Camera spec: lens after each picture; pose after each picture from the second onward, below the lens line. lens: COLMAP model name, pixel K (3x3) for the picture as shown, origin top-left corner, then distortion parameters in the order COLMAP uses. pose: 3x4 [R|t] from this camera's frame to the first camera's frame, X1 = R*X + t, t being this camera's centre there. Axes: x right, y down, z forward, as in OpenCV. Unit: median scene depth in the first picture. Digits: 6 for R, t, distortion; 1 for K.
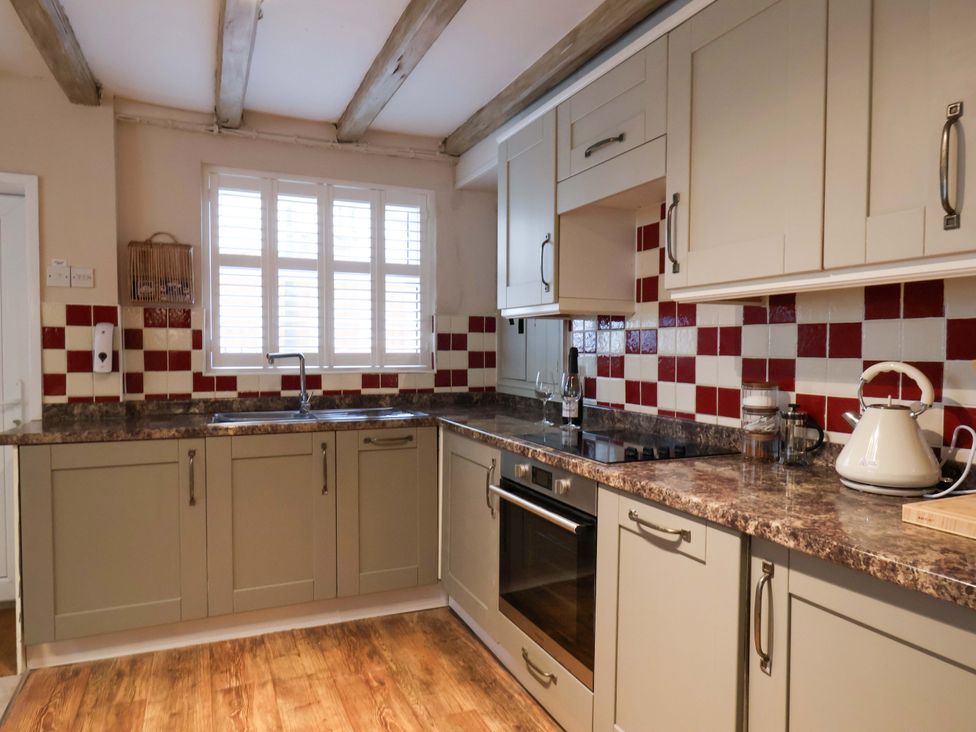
lens RADIAL K [[628.3, 0, 485.7], [0, 628.3, 369.9], [0, 0, 1]] dist [0.003296, -0.005758]
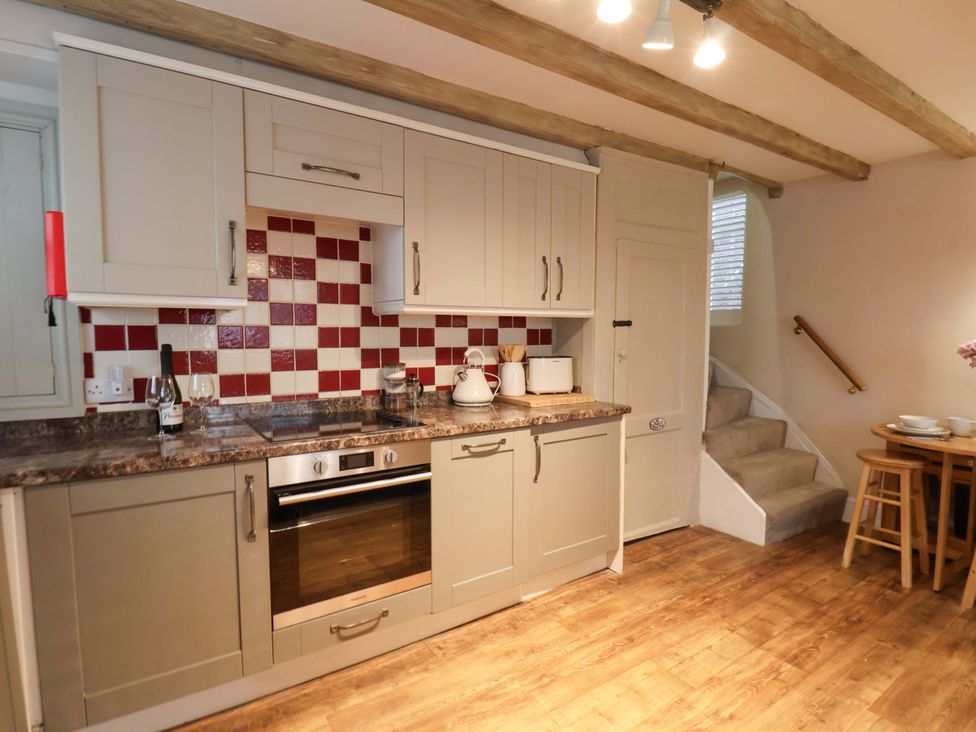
lens RADIAL K [[514.0, 0, 492.2], [0, 514.0, 371.7], [0, 0, 1]] dist [0.002628, -0.014630]
pose [[-0.168839, -0.082324, 0.982200, -0.771461], [0.029305, 0.995646, 0.088489, -0.057903], [-0.985208, 0.043723, -0.165691, 0.819836]]
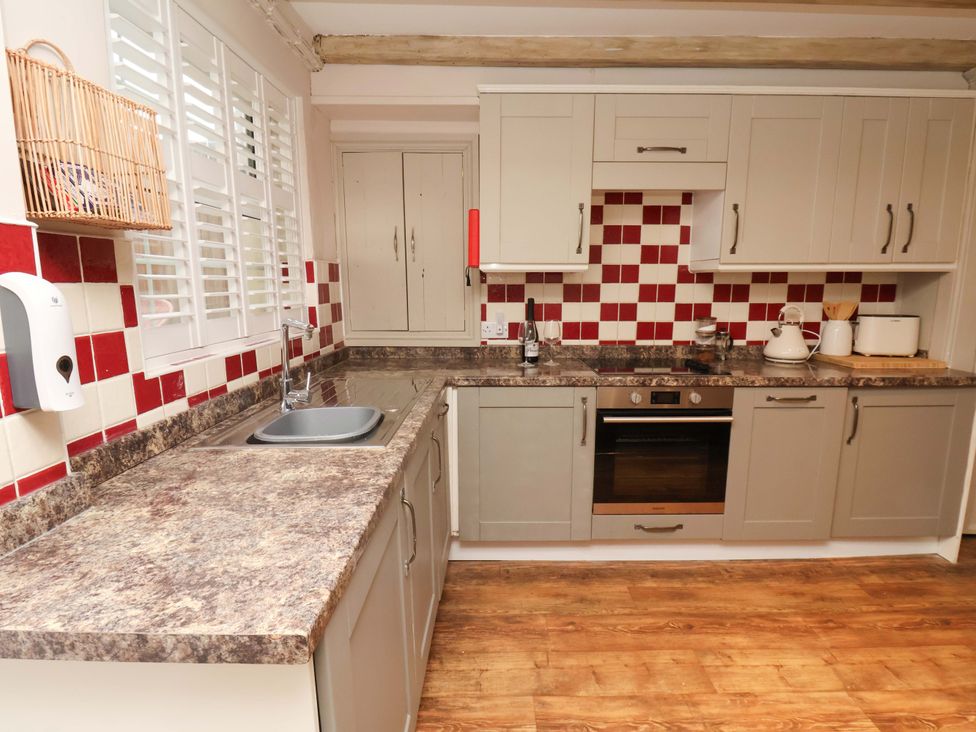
lens RADIAL K [[514.0, 0, 489.3], [0, 514.0, 374.4], [0, 0, 1]] dist [0.002628, -0.014630]
pose [[0.407532, -0.165580, 0.898054, -0.966057], [0.036069, 0.985575, 0.165349, -0.070247], [-0.912478, -0.034994, 0.407626, 0.810438]]
